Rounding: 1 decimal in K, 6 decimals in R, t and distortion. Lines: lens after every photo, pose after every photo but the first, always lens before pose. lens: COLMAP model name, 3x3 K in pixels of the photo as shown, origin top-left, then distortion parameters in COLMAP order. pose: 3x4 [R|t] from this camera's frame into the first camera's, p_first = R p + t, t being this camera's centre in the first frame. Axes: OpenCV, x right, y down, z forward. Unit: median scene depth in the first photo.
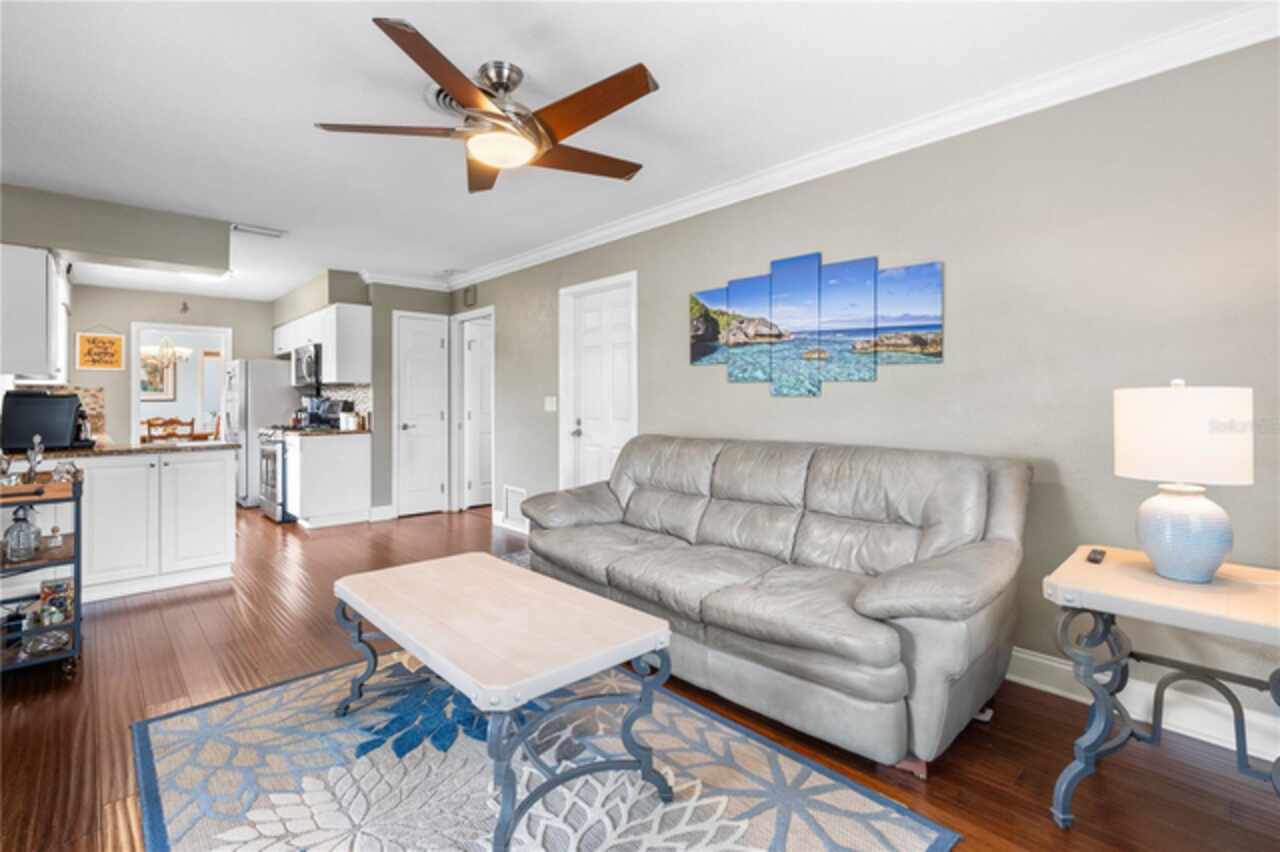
lens RADIAL K [[592.2, 0, 646.0], [0, 592.2, 399.8], [0, 0, 1]] dist [-0.005540, 0.001393]
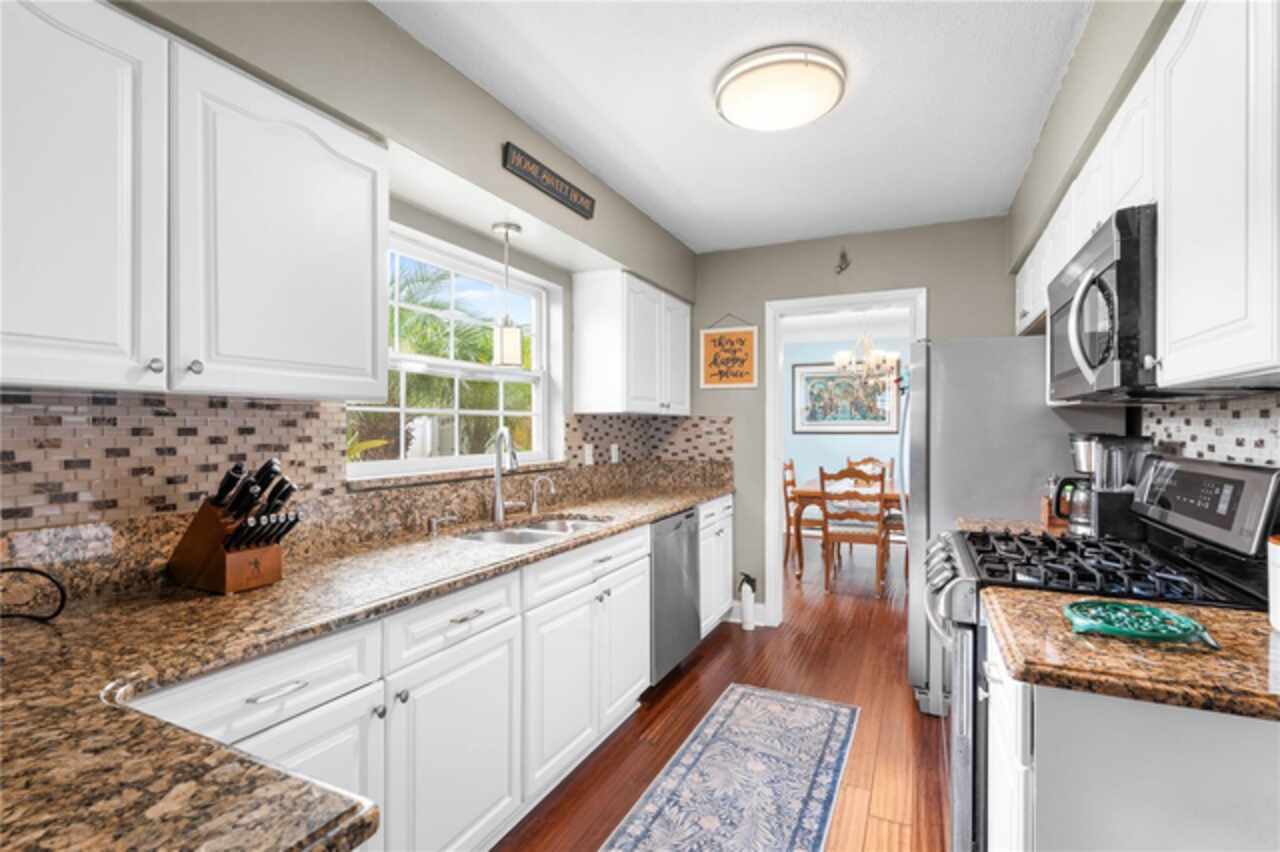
lens RADIAL K [[592.2, 0, 646.5], [0, 592.2, 426.3], [0, 0, 1]] dist [-0.005540, 0.001393]
pose [[0.370671, 0.004781, -0.928752, -0.385629], [-0.007176, 0.999972, 0.002284, -0.011627], [0.928736, 0.005818, 0.370695, 0.691544]]
